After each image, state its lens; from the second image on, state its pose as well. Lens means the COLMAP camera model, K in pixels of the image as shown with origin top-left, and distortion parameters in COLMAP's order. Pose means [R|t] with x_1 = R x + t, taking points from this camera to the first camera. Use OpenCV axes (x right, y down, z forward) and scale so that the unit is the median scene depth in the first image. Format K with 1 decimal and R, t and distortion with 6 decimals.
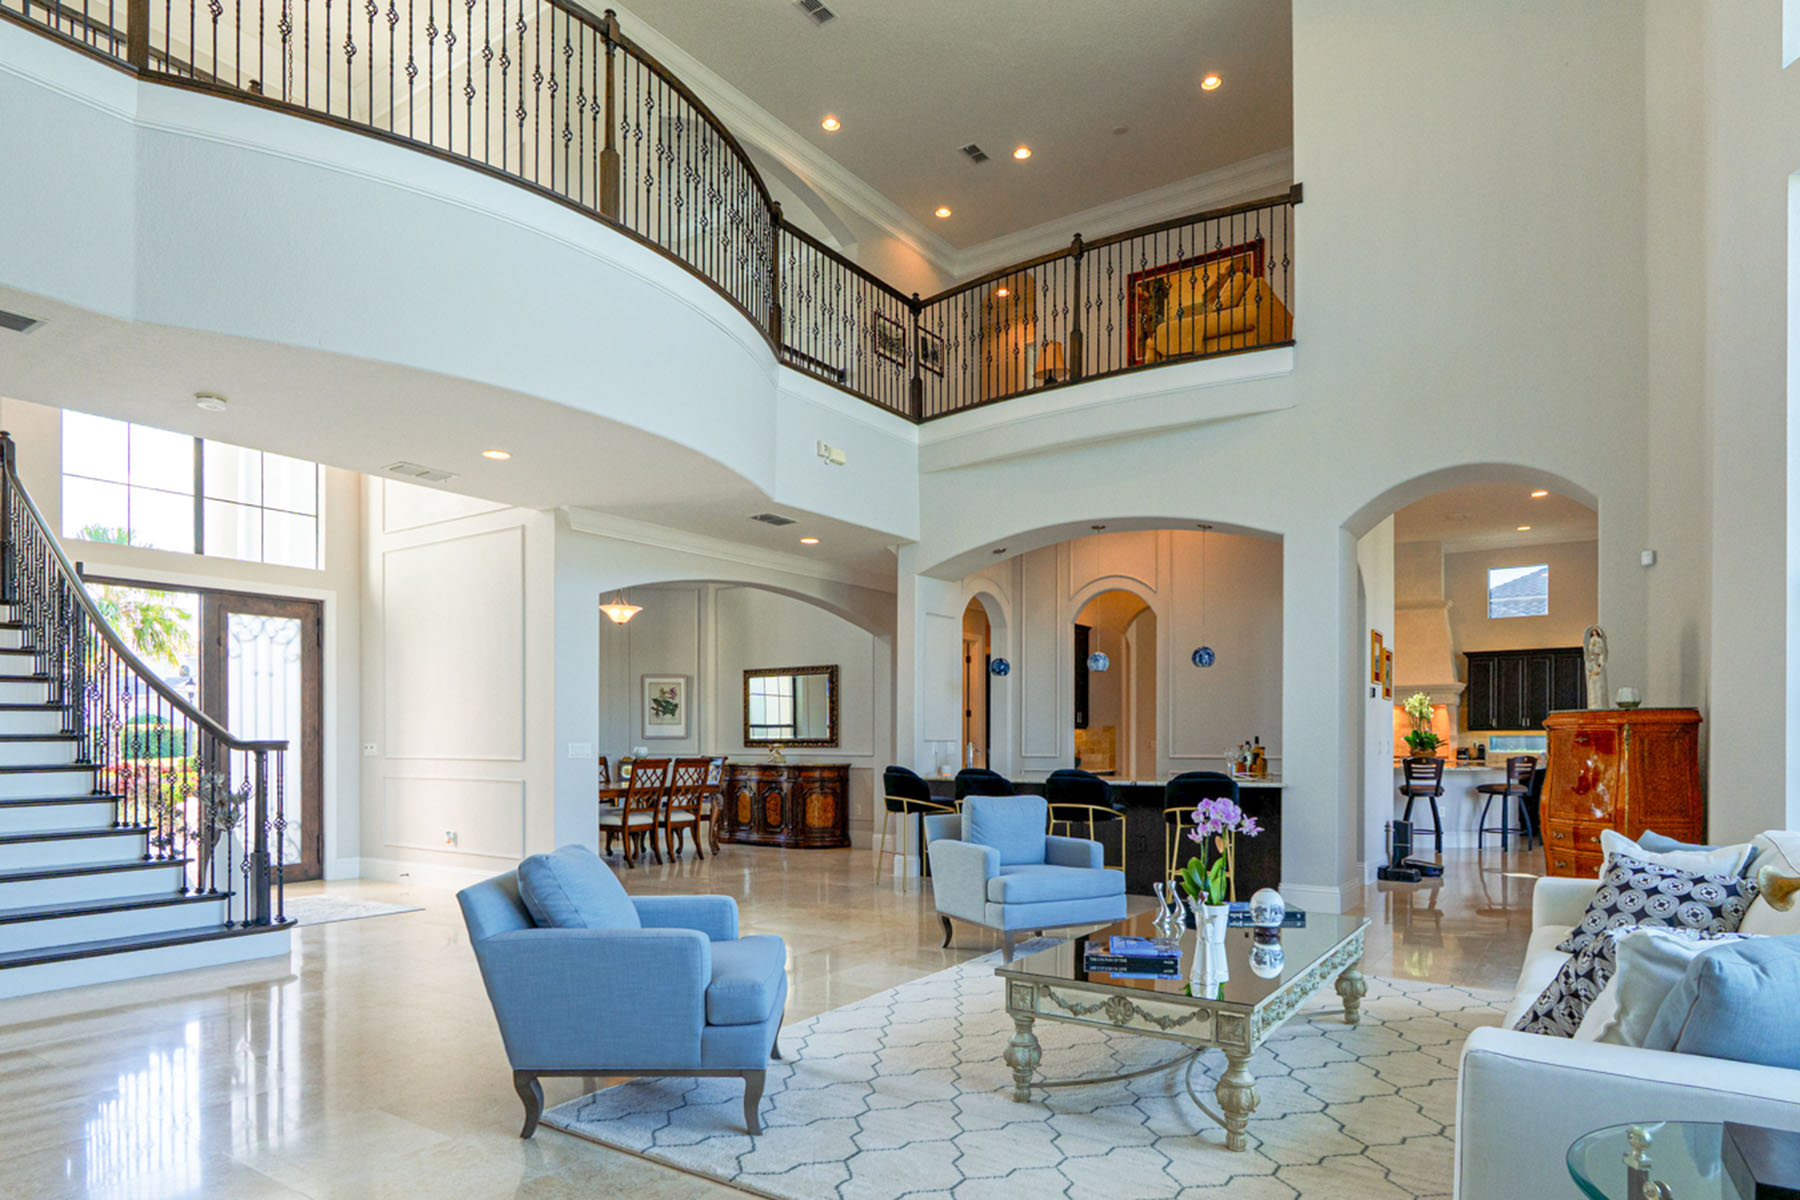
lens RADIAL K [[1048.1, 0, 900.6], [0, 1048.1, 750.6], [0, 0, 1]] dist [0.005090, 0.000595]
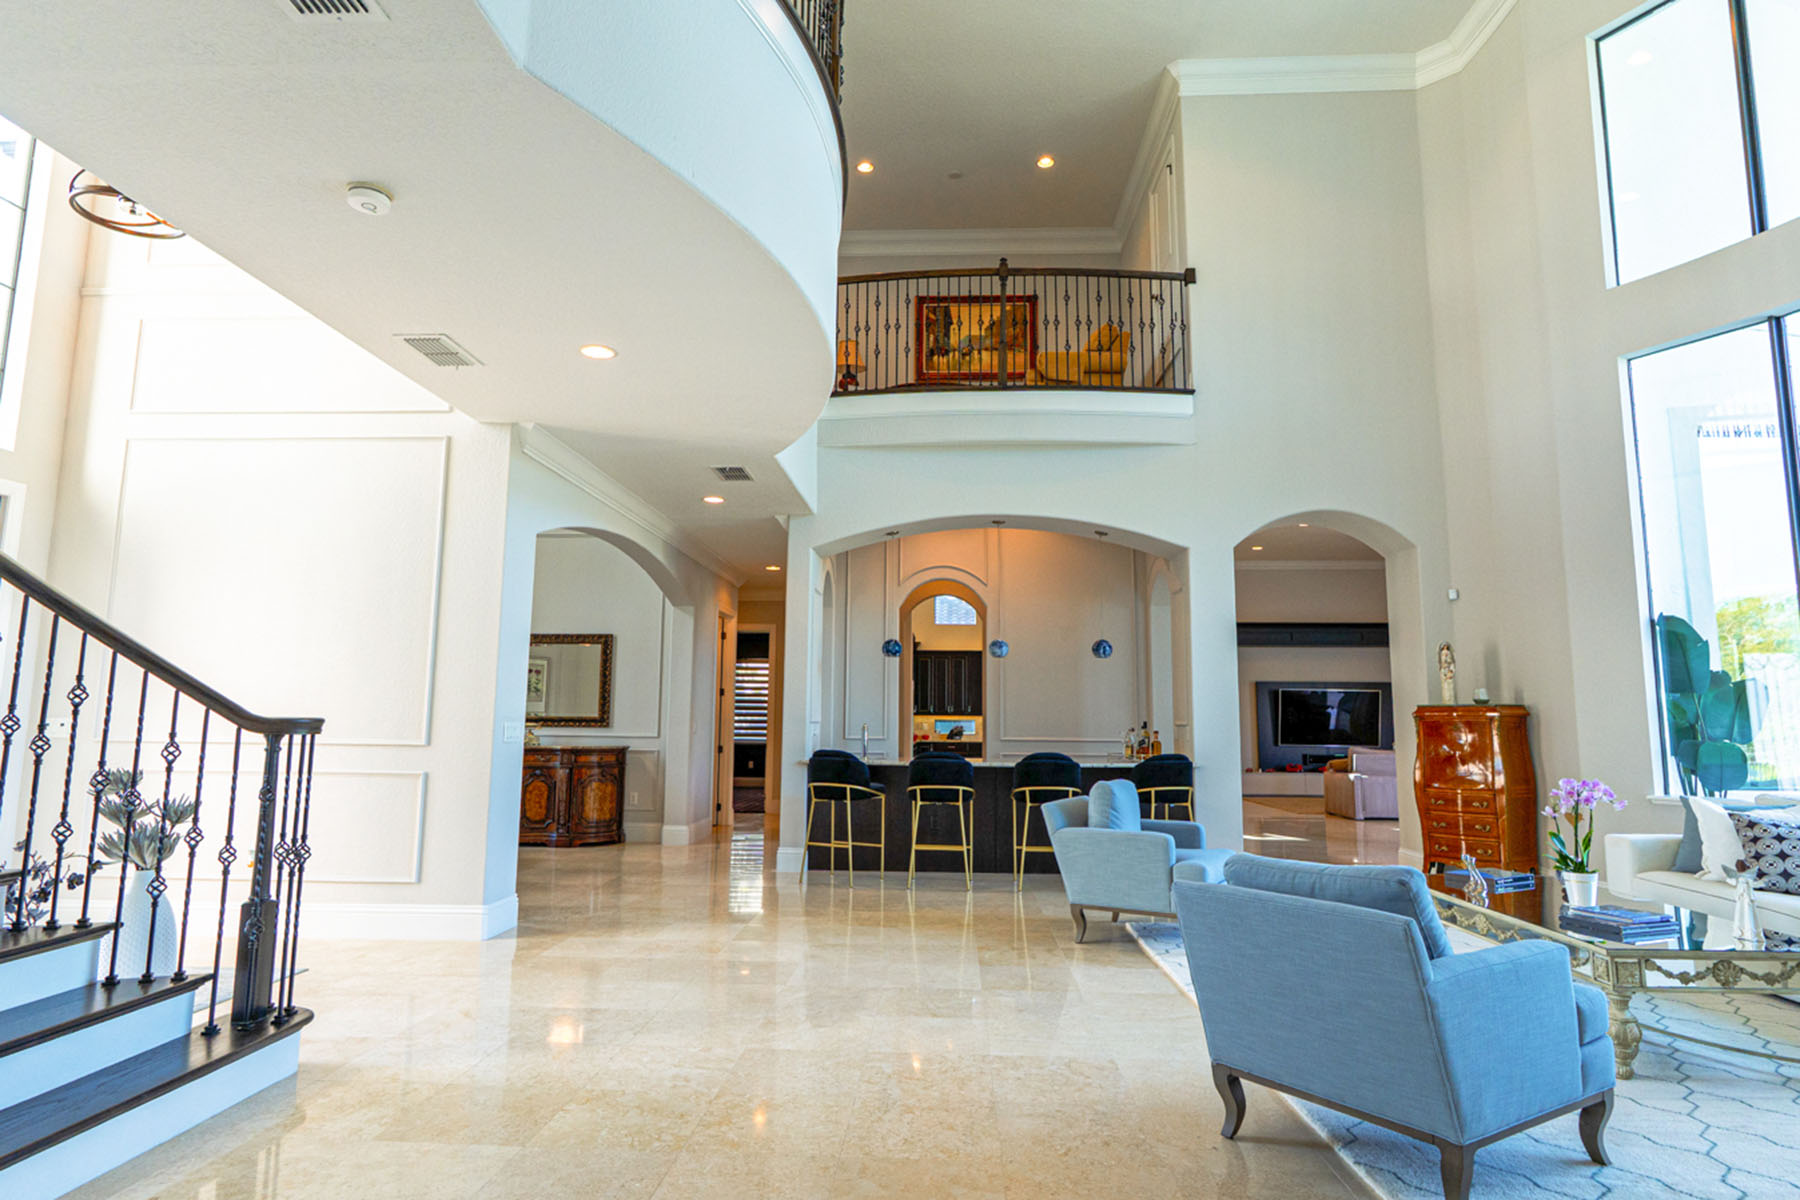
lens RADIAL K [[1010.7, 0, 900.0], [0, 1010.7, 600.0], [0, 0, 1]] dist [-0.000726, 0.001671]
pose [[0.846517, 0.072205, 0.527442, -0.448903], [-0.004549, 0.991704, -0.128460, -0.001947], [-0.532342, 0.106344, 0.839823, 0.206282]]
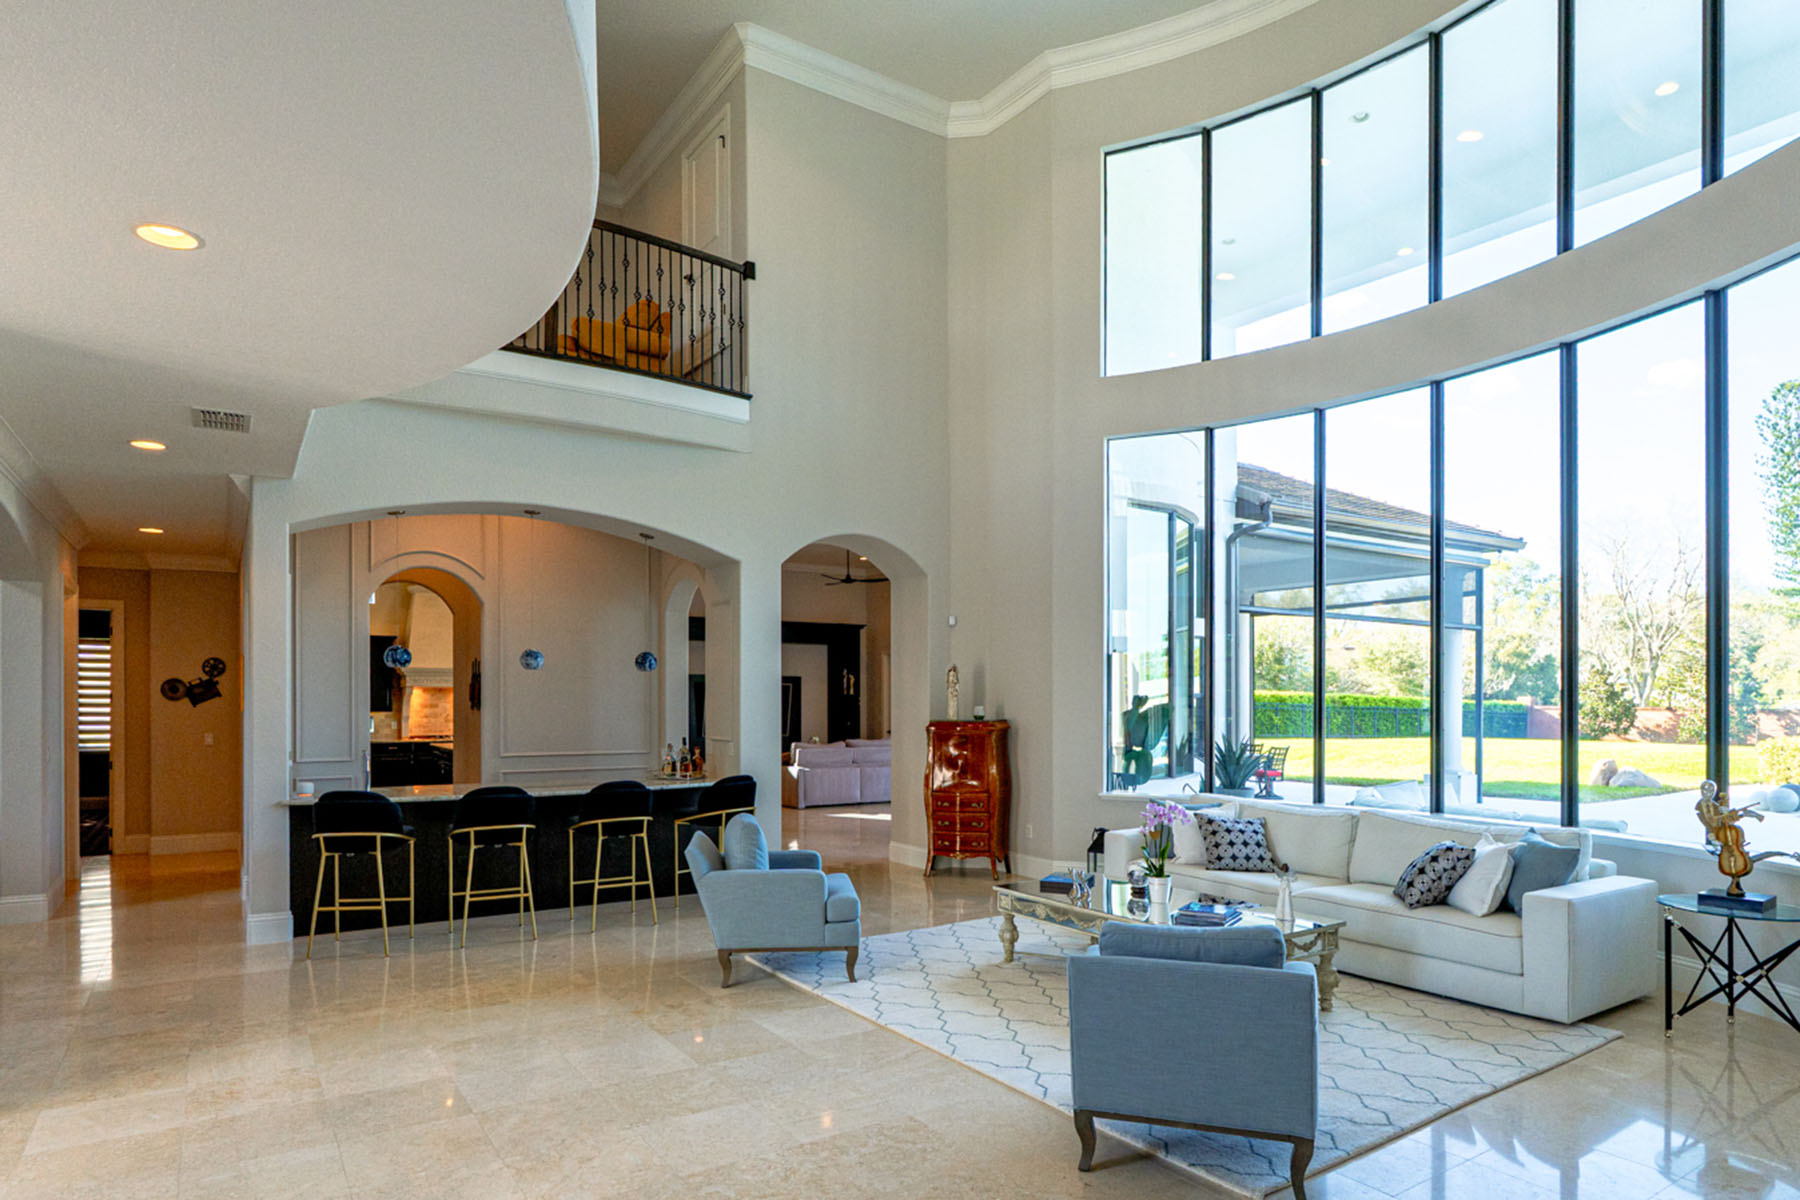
lens RADIAL K [[1028.5, 0, 900.0], [0, 1028.5, 706.6], [0, 0, 1]] dist [-0.002360, 0.000458]
pose [[0.363686, -0.004975, 0.931508, -0.553993], [0.005501, 0.999980, 0.003193, -0.045616], [-0.931505, 0.003963, 0.363706, 0.388058]]
